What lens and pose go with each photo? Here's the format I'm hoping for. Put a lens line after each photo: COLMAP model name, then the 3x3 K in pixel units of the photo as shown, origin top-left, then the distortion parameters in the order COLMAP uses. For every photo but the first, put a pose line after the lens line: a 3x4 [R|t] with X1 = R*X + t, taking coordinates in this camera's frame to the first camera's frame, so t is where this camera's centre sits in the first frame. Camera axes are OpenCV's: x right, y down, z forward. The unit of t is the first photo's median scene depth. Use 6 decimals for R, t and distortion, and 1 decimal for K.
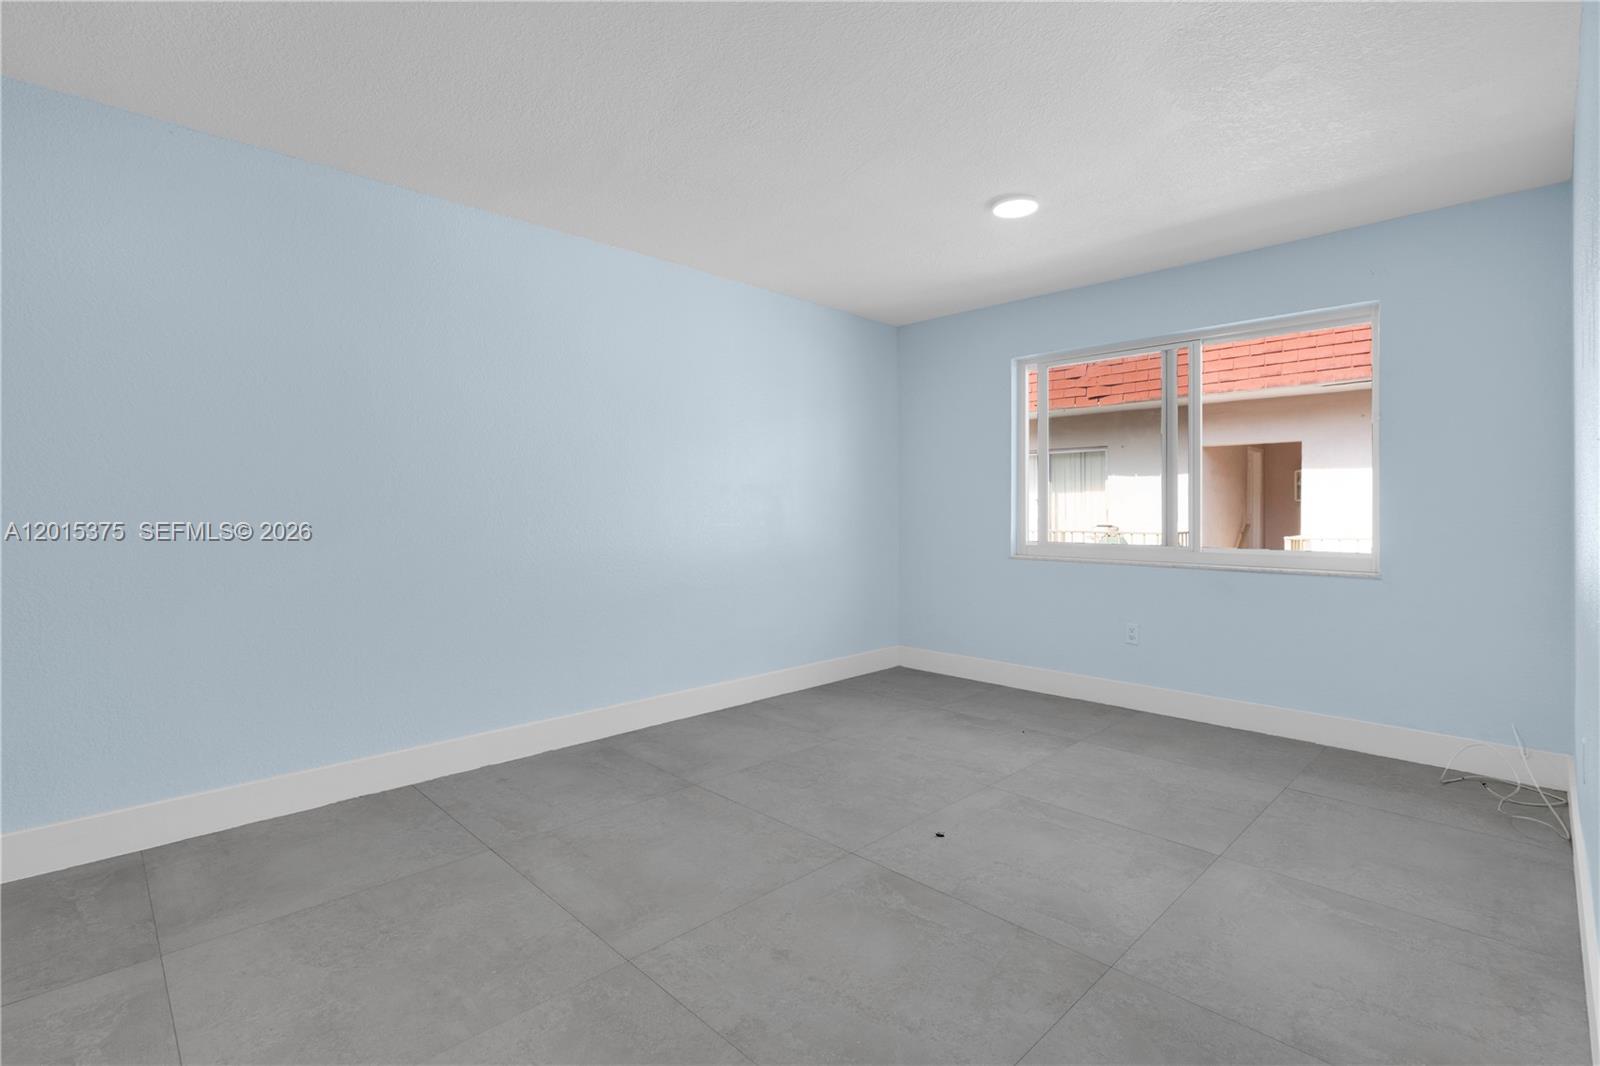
lens RADIAL K [[748.5, 0, 794.7], [0, 748.5, 504.6], [0, 0, 1]] dist [0.002636, -0.000757]
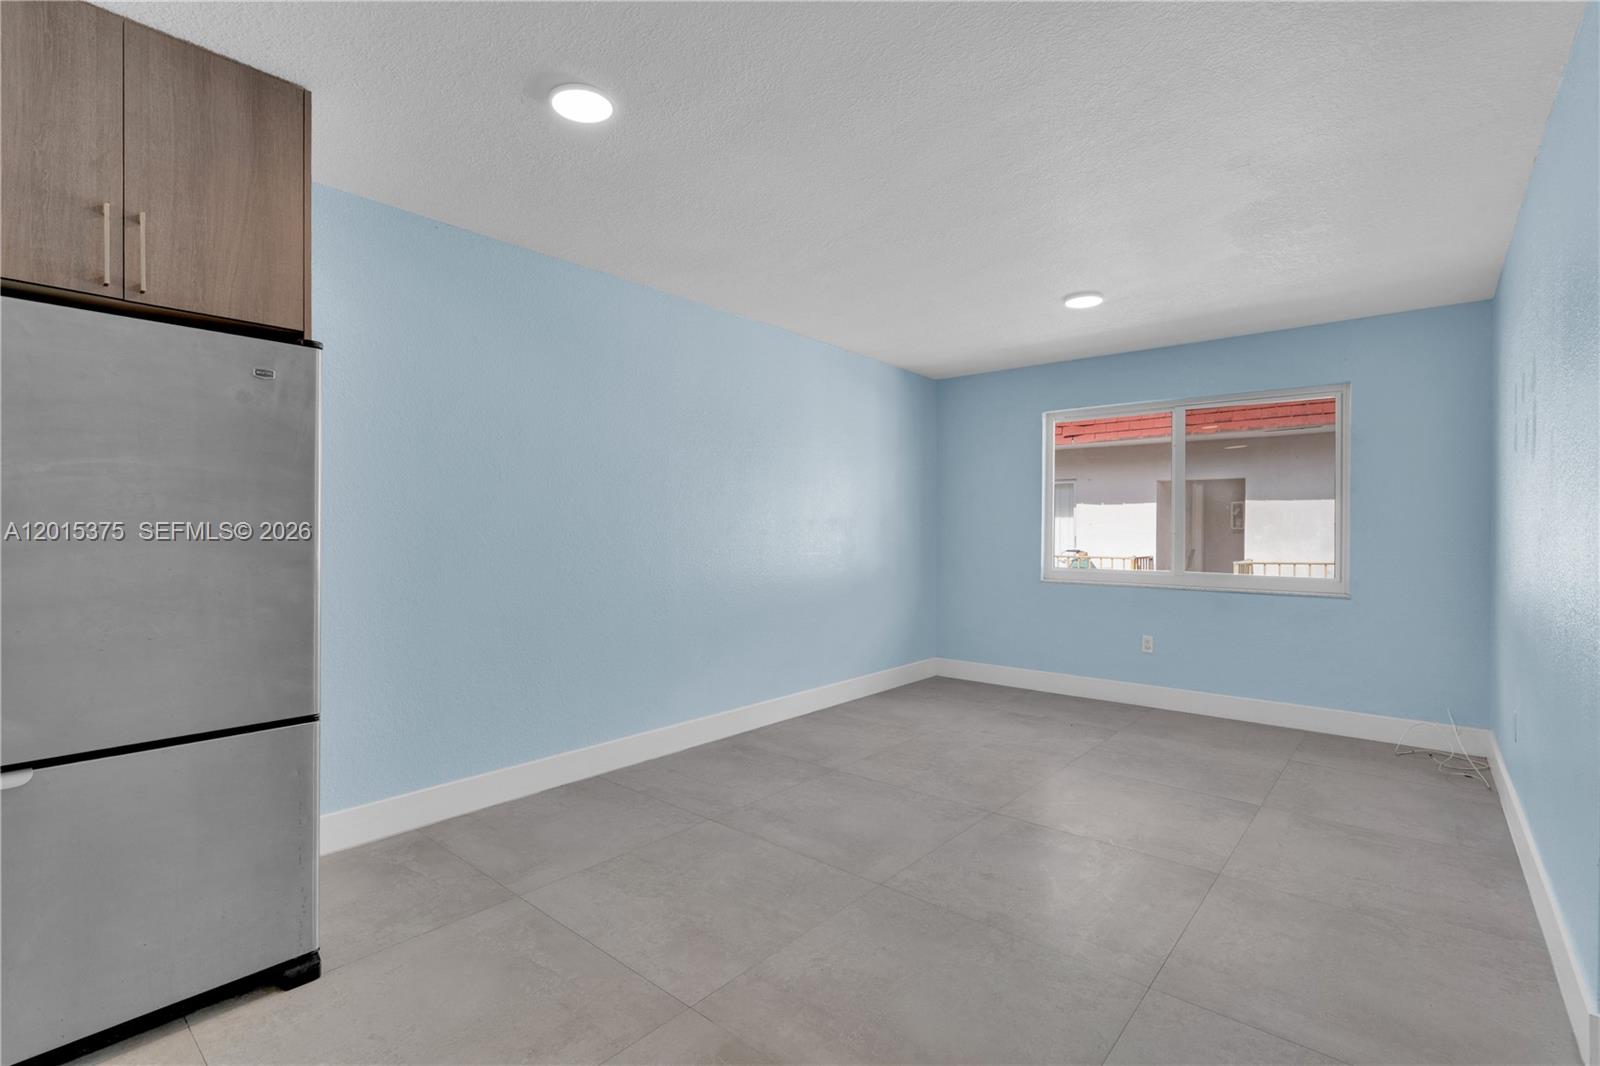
lens RADIAL K [[740.8, 0, 804.5], [0, 740.8, 527.2], [0, 0, 1]] dist [0.000587, 0.000538]
pose [[0.995538, 0.005279, 0.094209, -0.261199], [-0.005462, 0.999984, 0.001682, -0.019539], [-0.094199, -0.002189, 0.995551, -0.168965]]
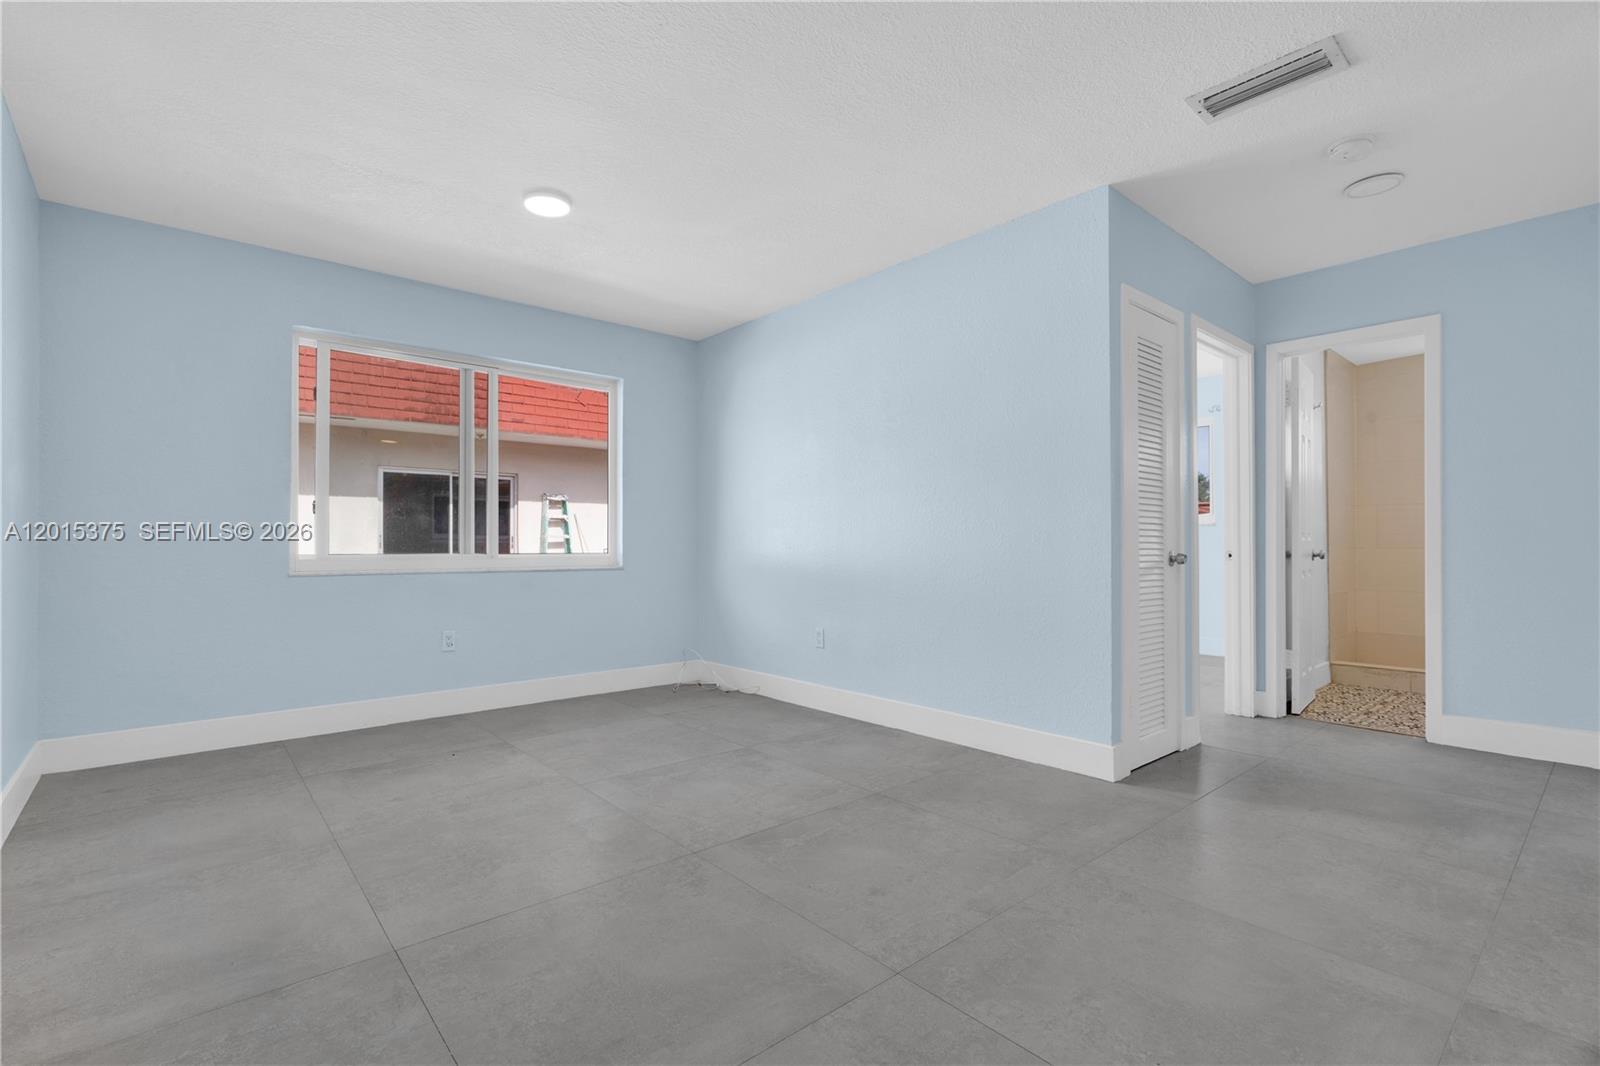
lens RADIAL K [[720.3, 0, 790.3], [0, 720.3, 538.6], [0, 0, 1]] dist [0.000472, 0.000780]
pose [[0.071256, 0.008231, 0.997424, -0.590779], [-0.004410, 0.999959, -0.007937, 0.048389], [-0.997448, -0.003833, 0.071289, 0.571584]]
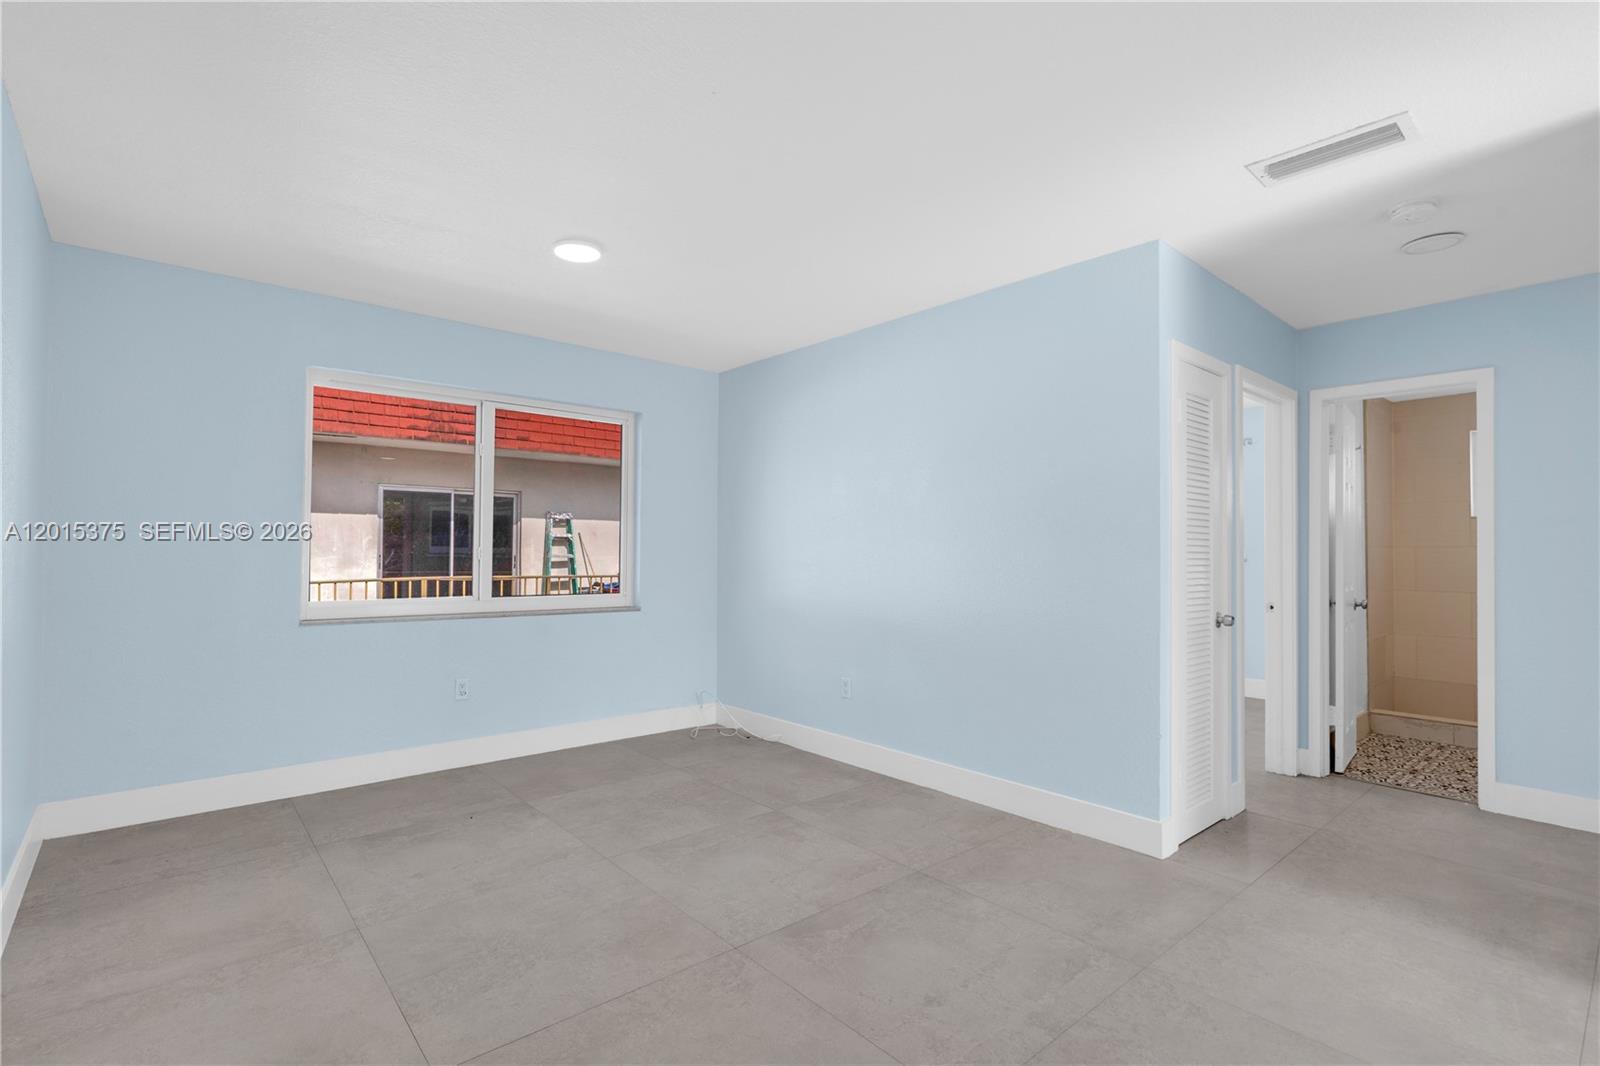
lens RADIAL K [[740.8, 0, 794.0], [0, 740.8, 538.7], [0, 0, 1]] dist [0.000587, 0.000538]
pose [[0.068363, 0.018017, 0.997498, -0.586979], [-0.013577, 0.999761, -0.017127, -0.015607], [-0.997568, -0.012372, 0.068591, 0.613421]]
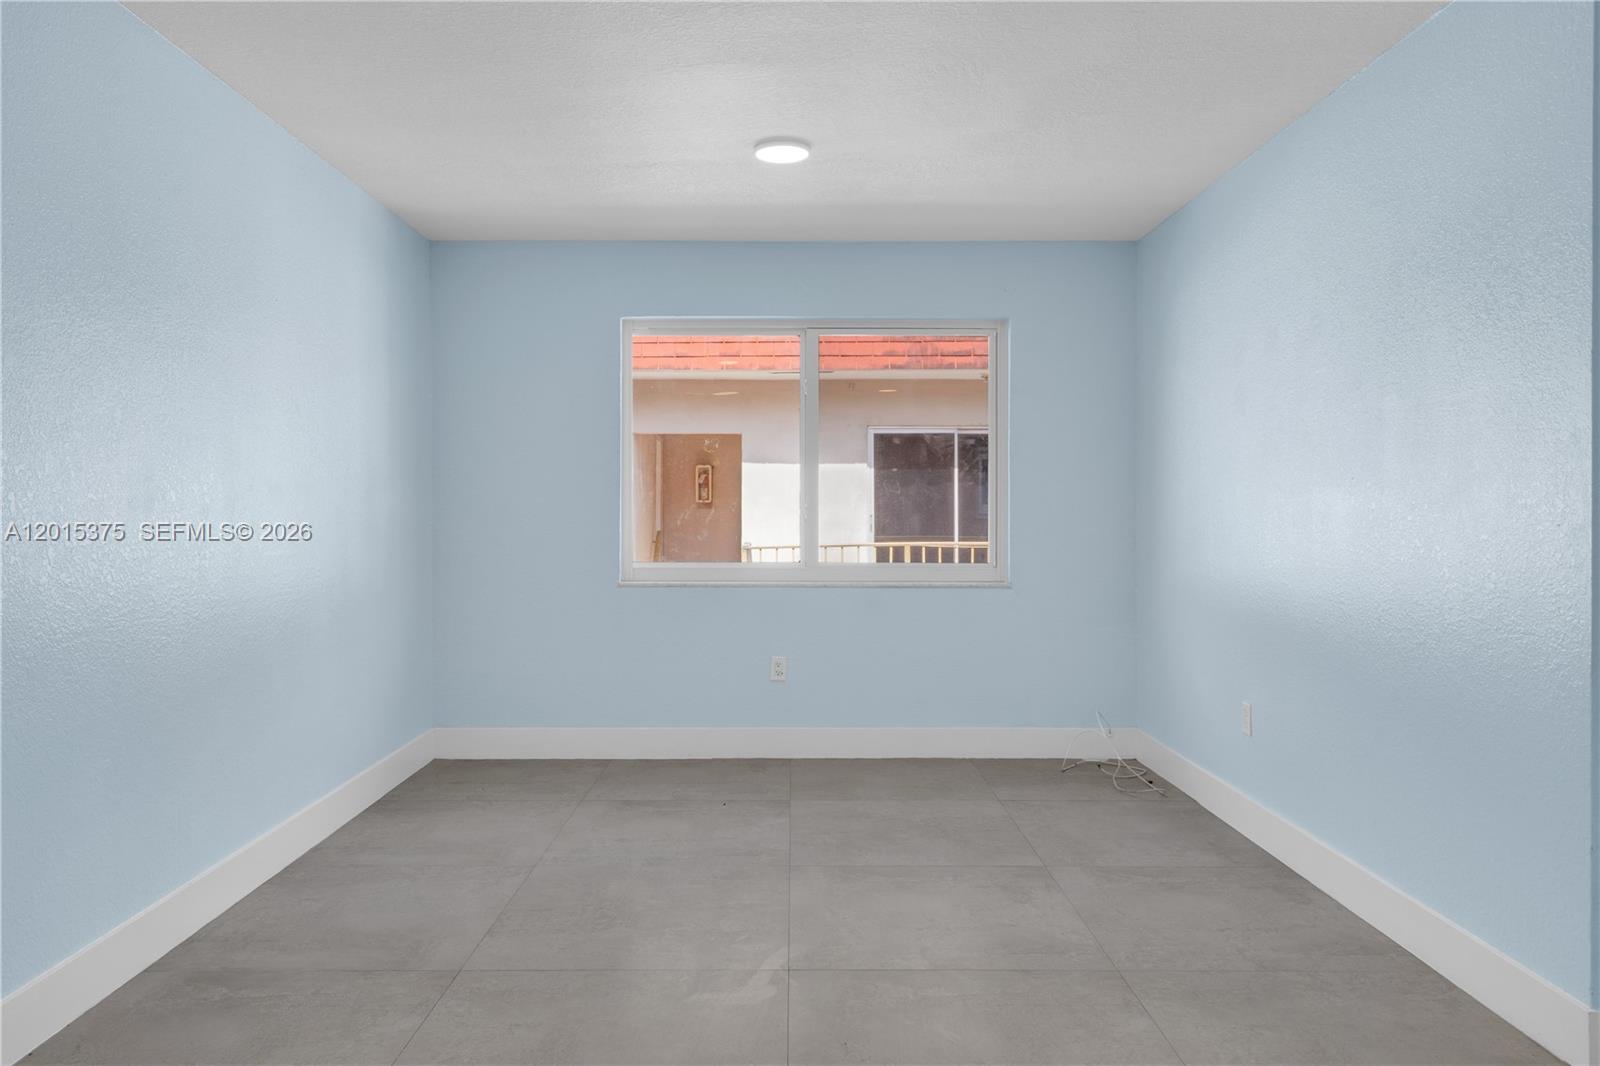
lens RADIAL K [[1133.6, 0, 801.3], [0, 1133.6, 521.1], [0, 0, 1]] dist [0.005790, -0.001569]
pose [[0.696300, -0.009561, 0.717687, -0.536915], [-0.003780, 0.999849, 0.016987, -0.018070], [-0.717741, -0.014541, 0.696158, 0.119453]]
